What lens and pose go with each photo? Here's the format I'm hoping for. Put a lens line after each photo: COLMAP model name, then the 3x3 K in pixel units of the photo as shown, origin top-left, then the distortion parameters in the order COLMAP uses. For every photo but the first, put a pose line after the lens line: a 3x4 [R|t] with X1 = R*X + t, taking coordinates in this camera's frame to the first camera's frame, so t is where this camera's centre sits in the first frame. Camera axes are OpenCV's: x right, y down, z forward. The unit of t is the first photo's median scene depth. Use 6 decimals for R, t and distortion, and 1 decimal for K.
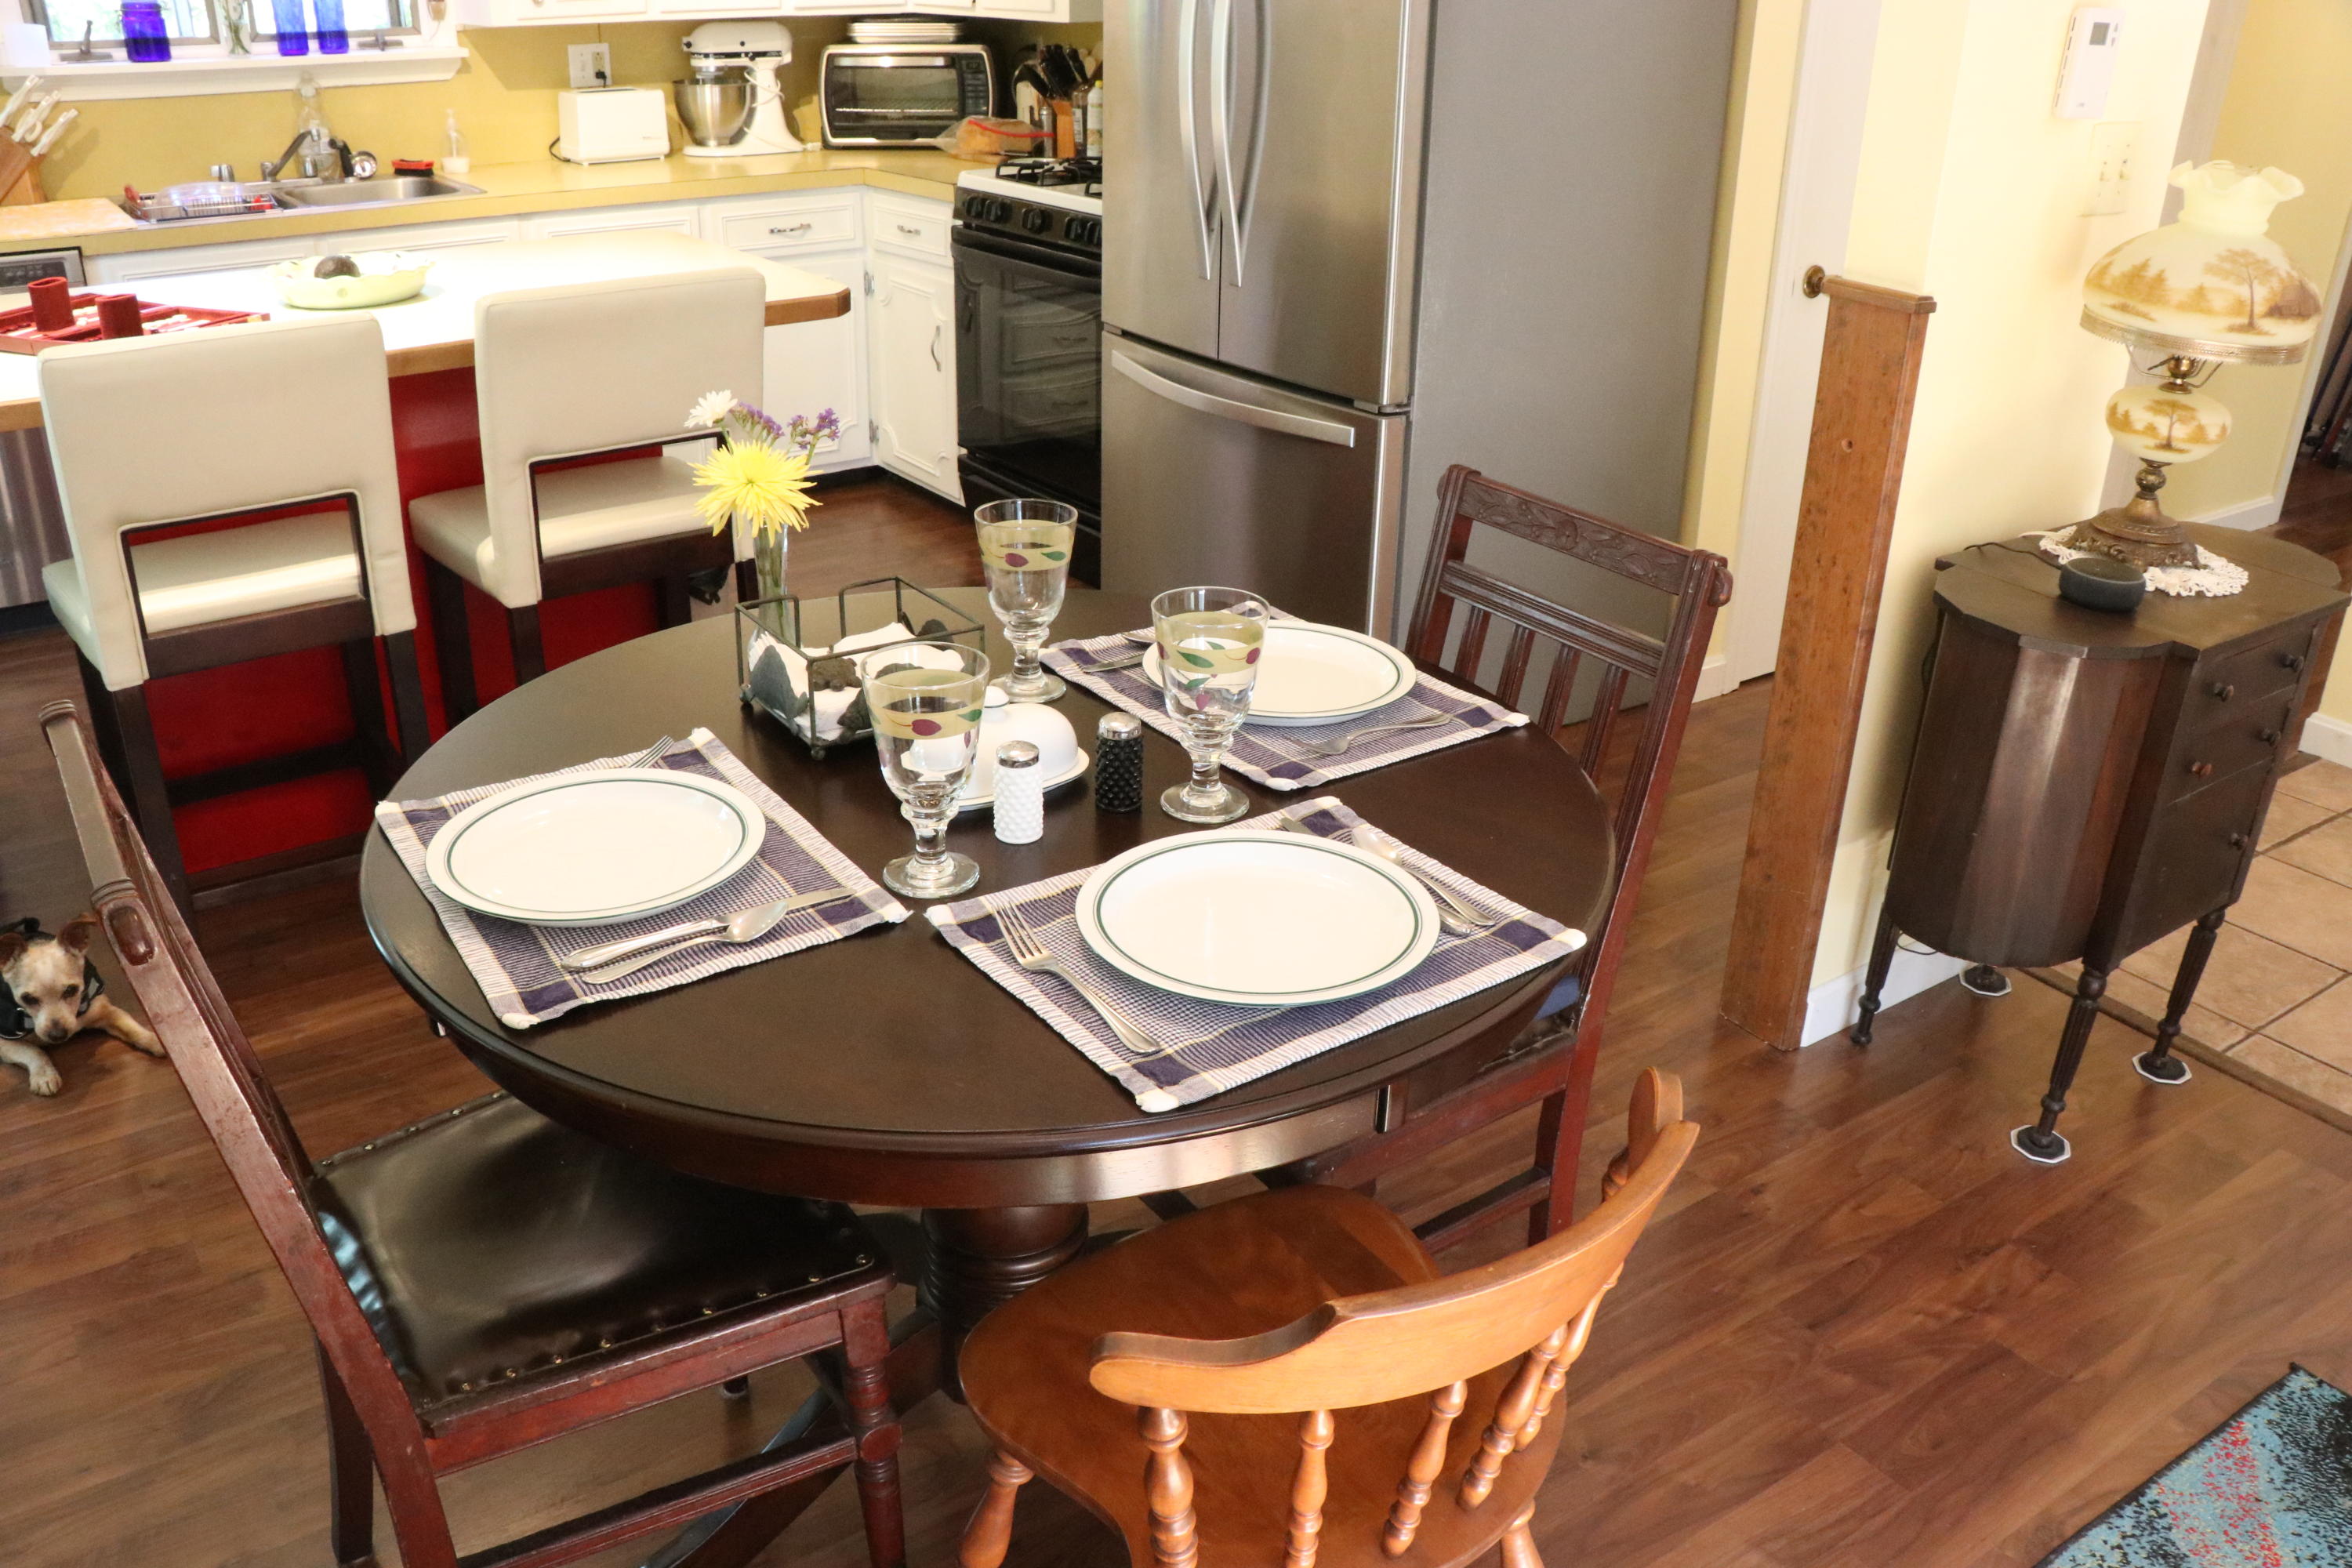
lens RADIAL K [[1928.9, 0, 1148.2], [0, 1928.9, 794.2], [0, 0, 1]] dist [-0.192067, 0.173271]
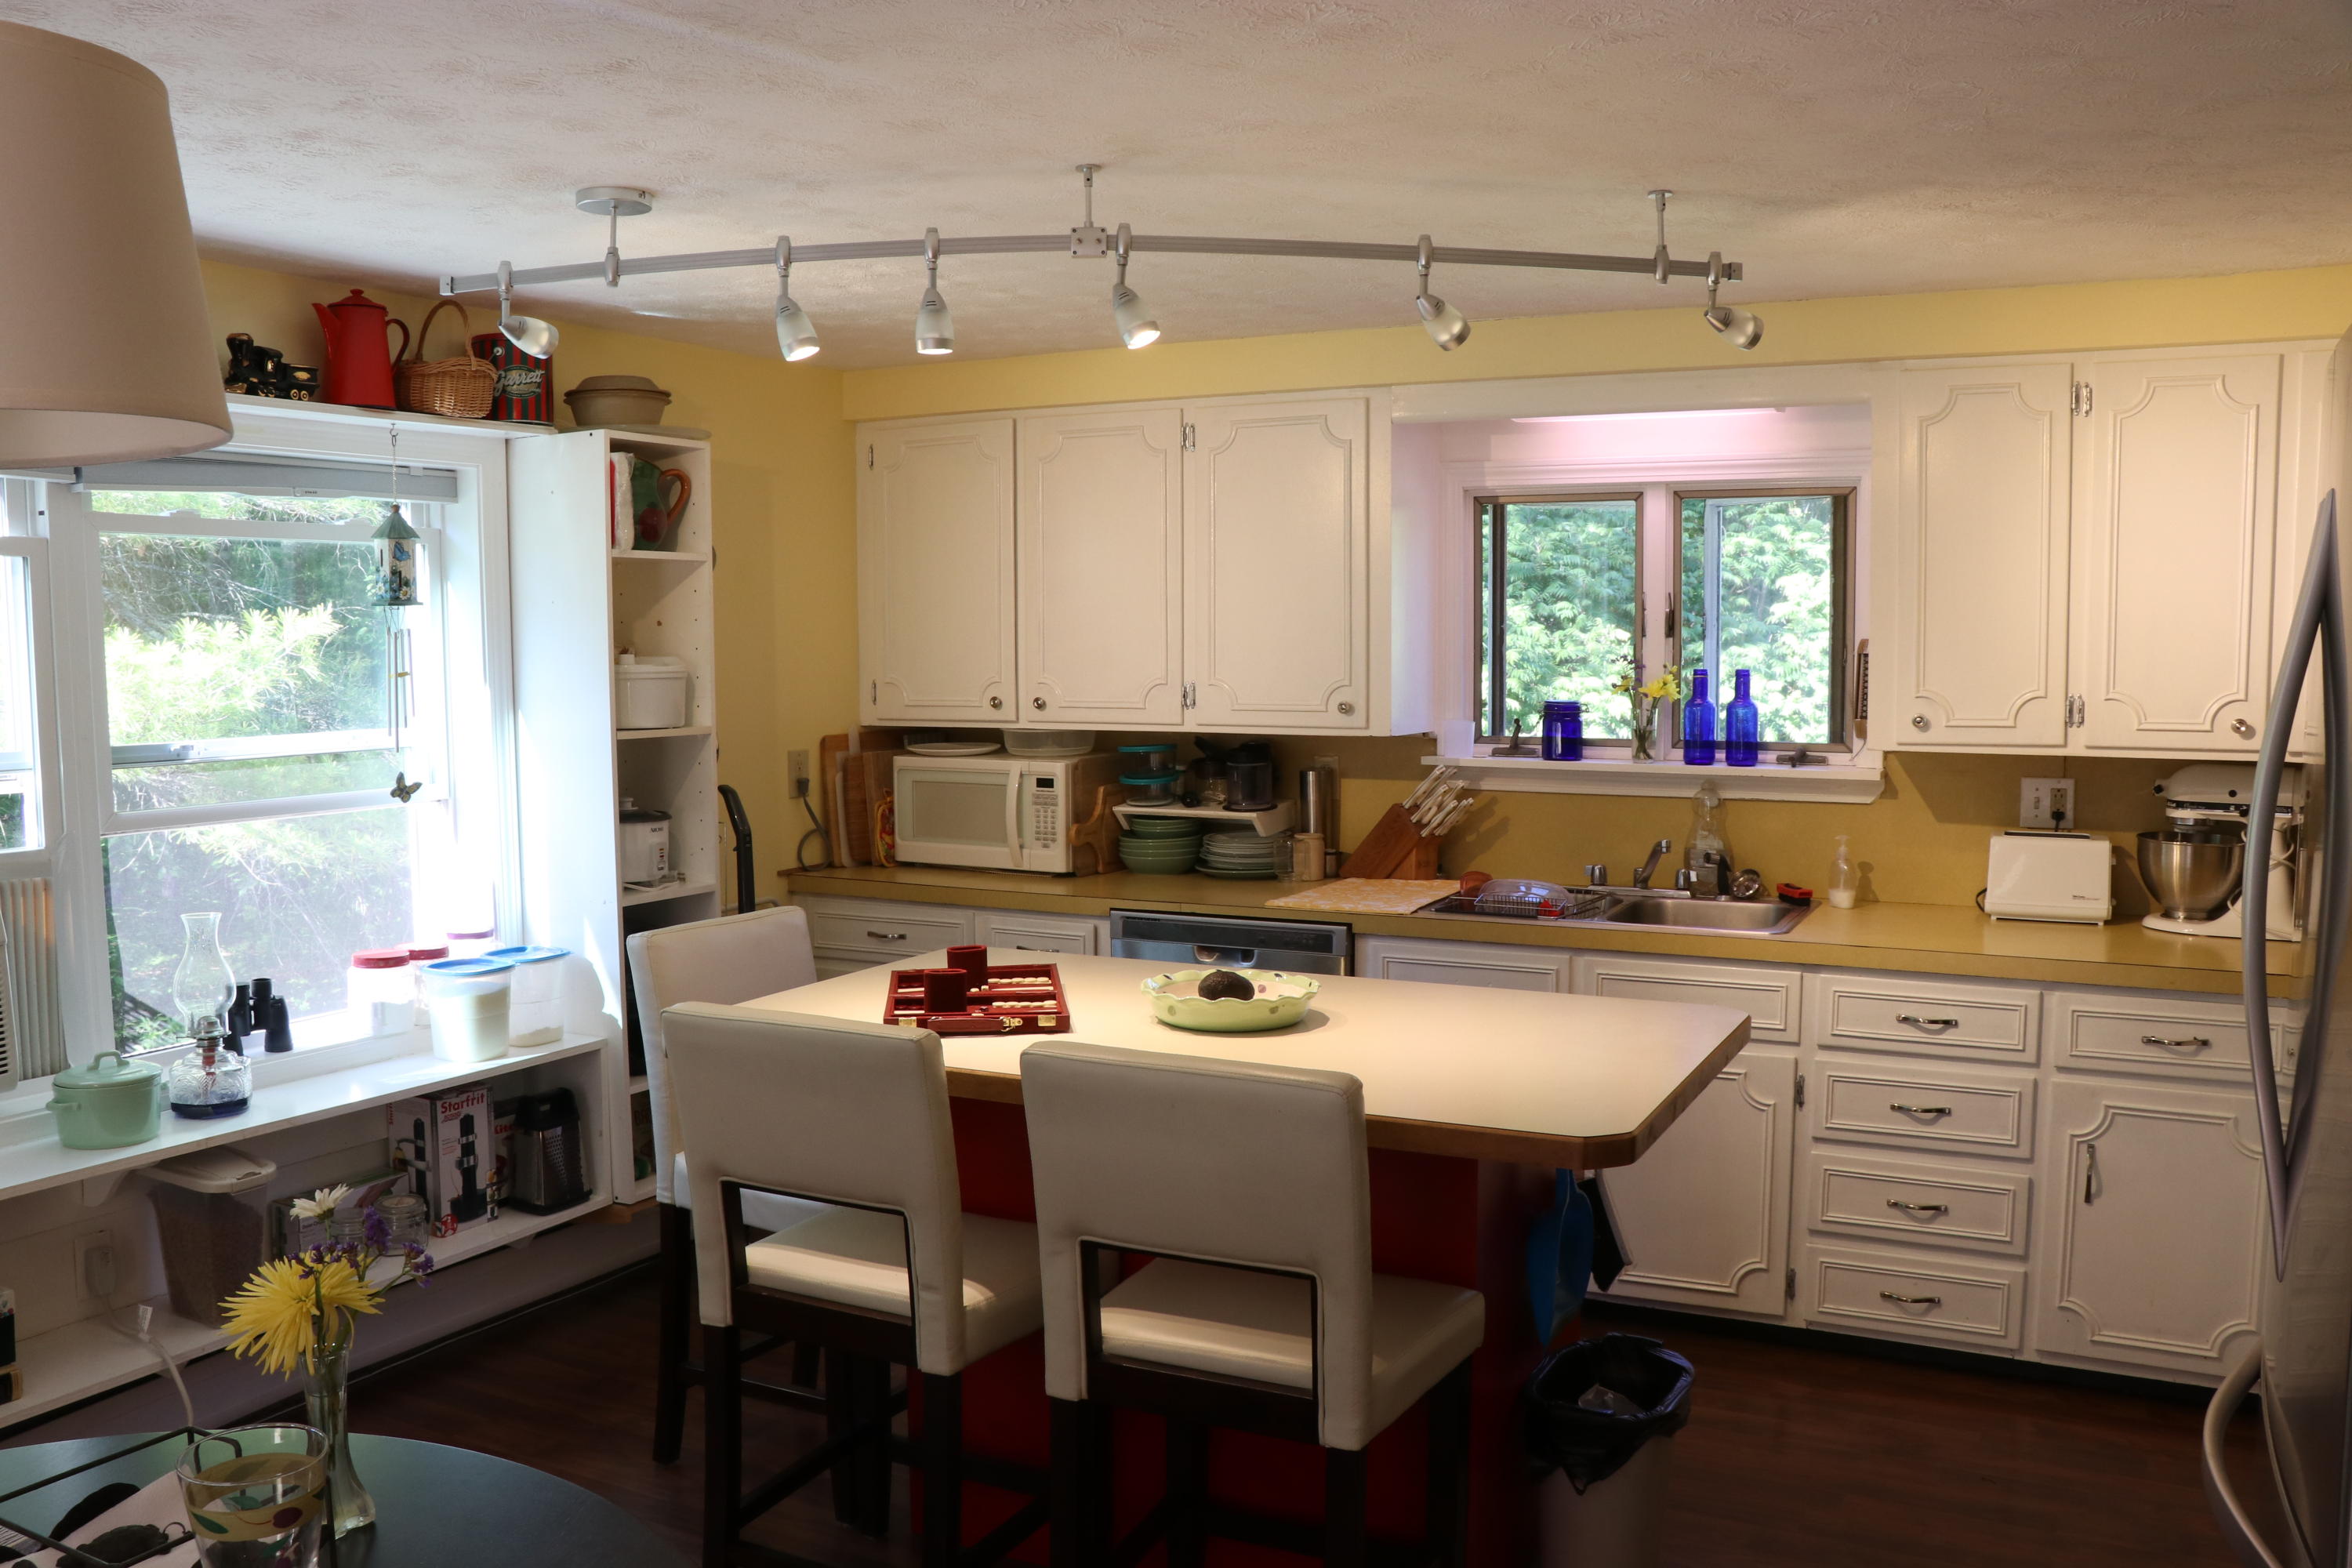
lens RADIAL K [[1928.9, 0, 1148.2], [0, 1928.9, 794.2], [0, 0, 1]] dist [-0.192067, 0.173271]
pose [[0.459477, 0.059350, -0.886205, 0.265511], [-0.369325, 0.920182, -0.129861, -0.154678], [0.807762, 0.386965, 0.444722, 0.338596]]
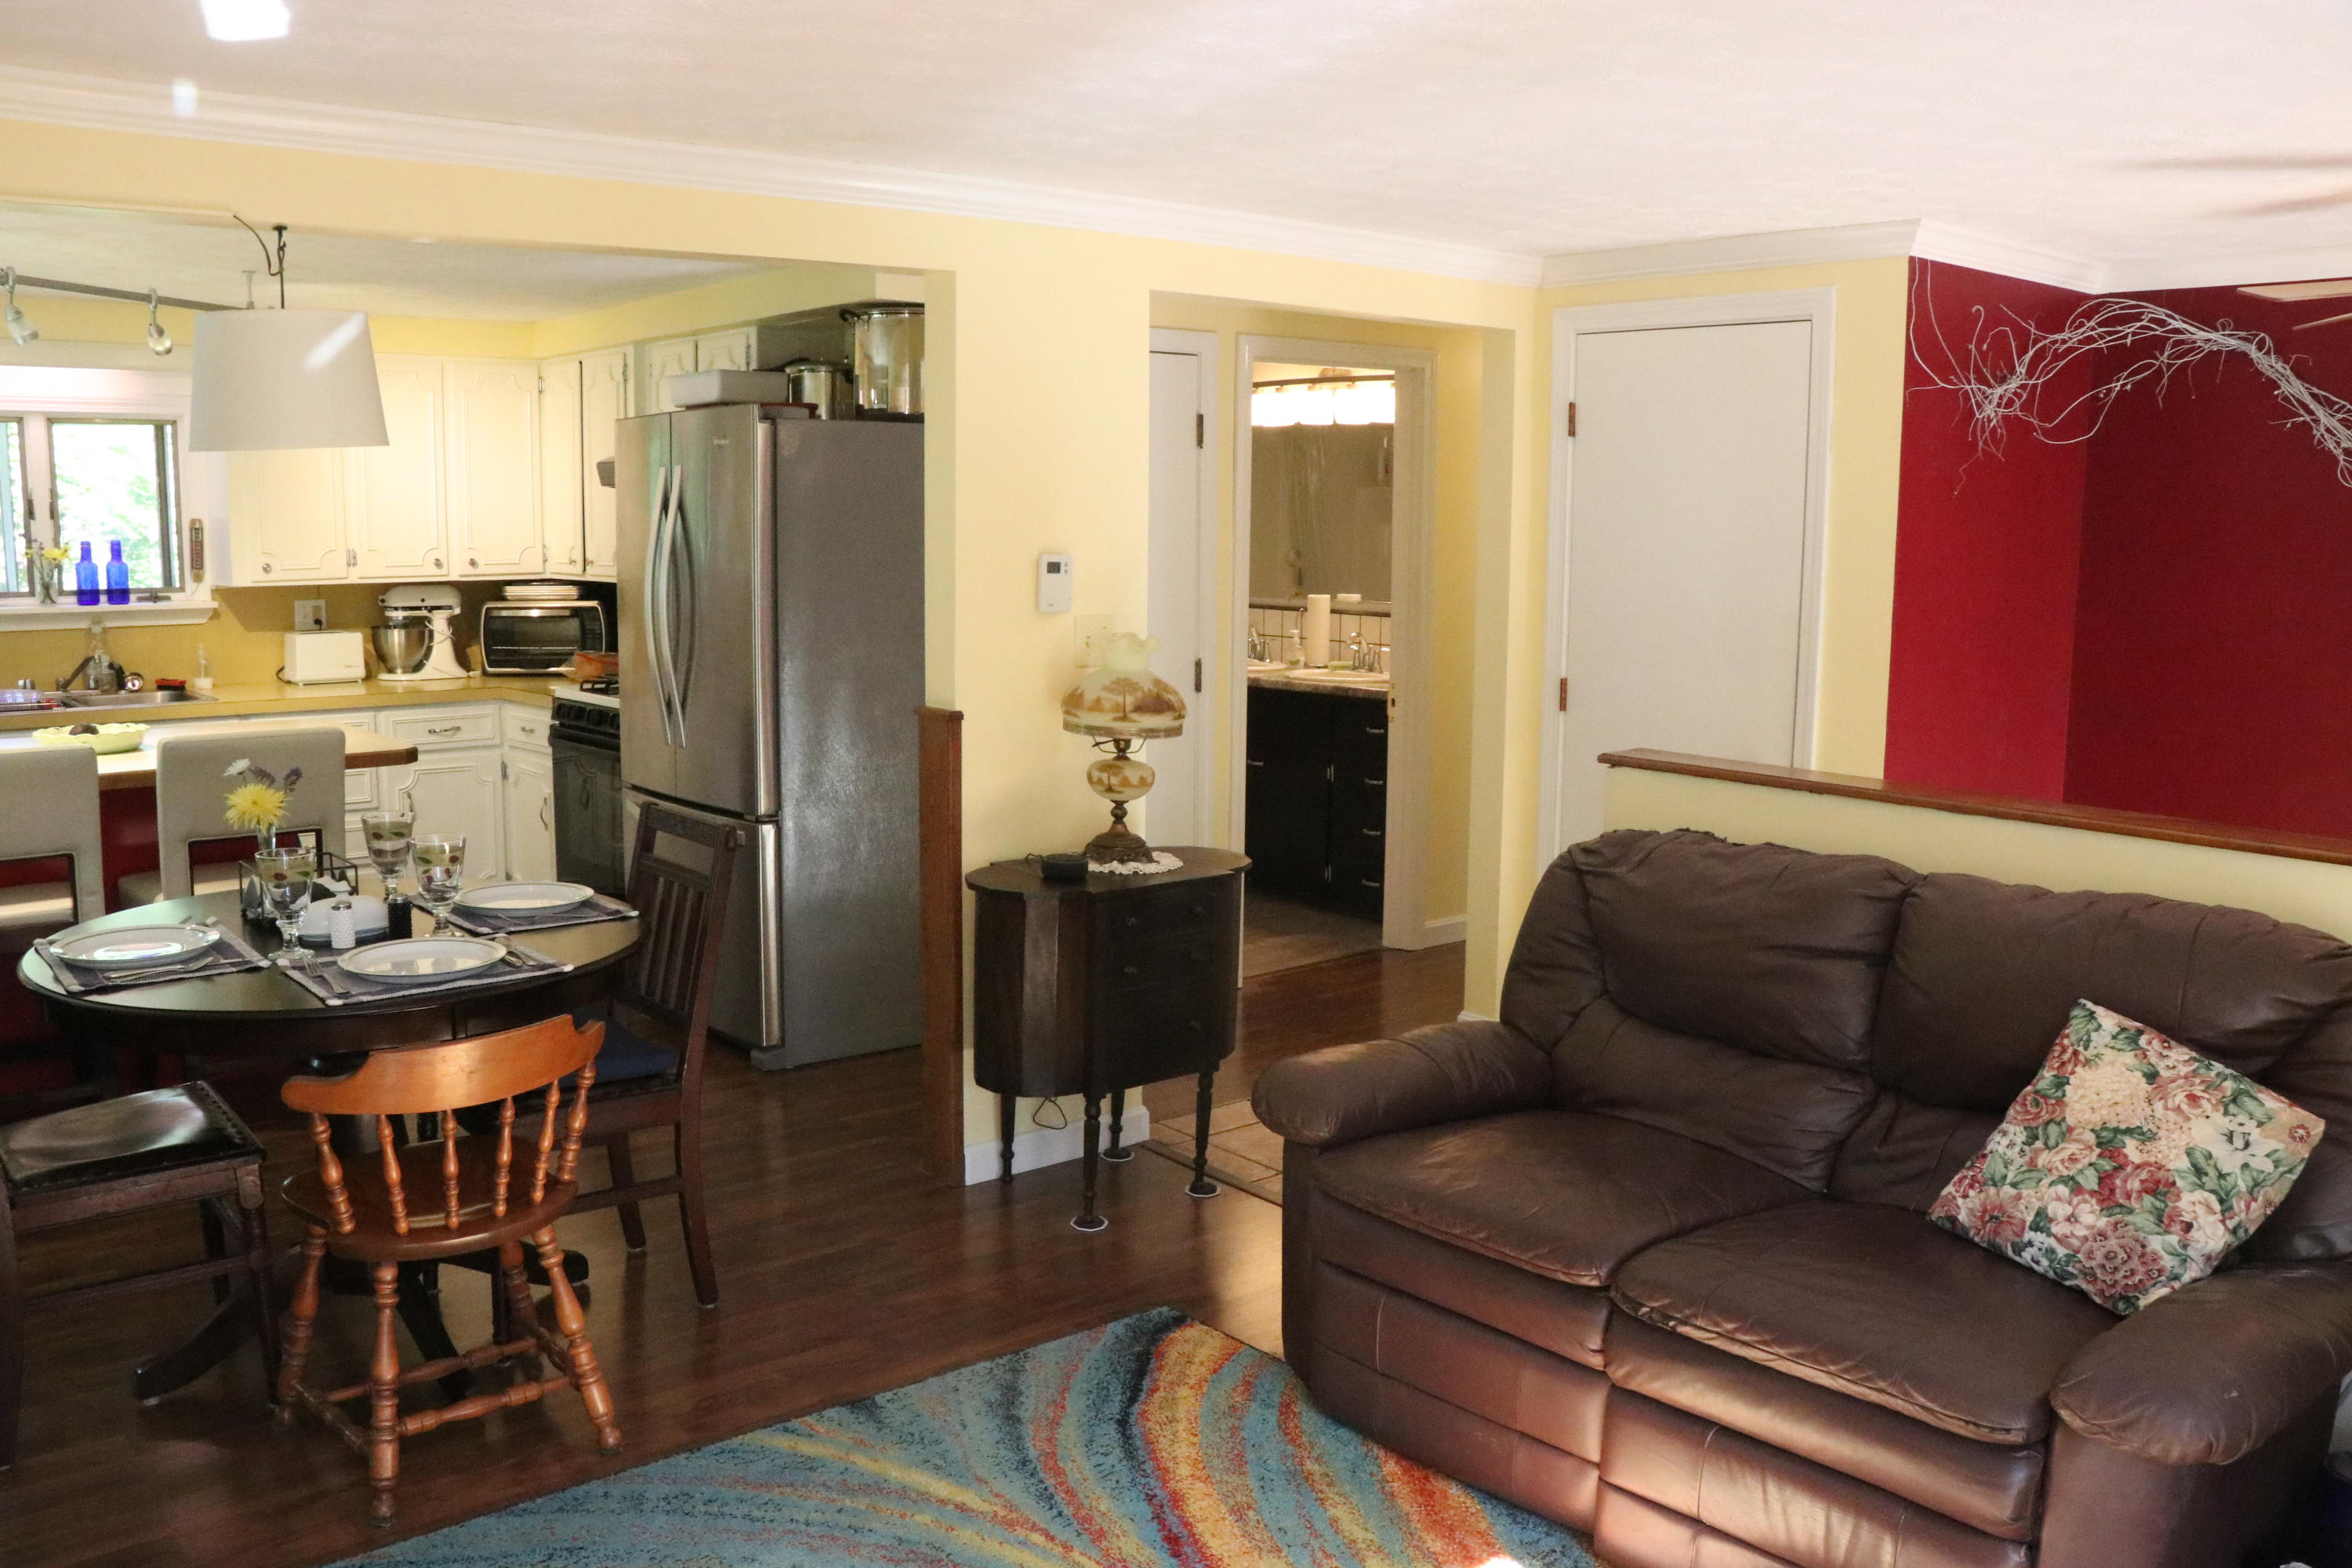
lens RADIAL K [[1928.9, 0, 1148.2], [0, 1928.9, 794.2], [0, 0, 1]] dist [-0.192067, 0.173271]
pose [[0.996047, -0.015995, 0.087373, 0.209508], [0.039938, 0.959262, -0.279681, 0.156905], [-0.079340, 0.282065, 0.956109, -0.356538]]
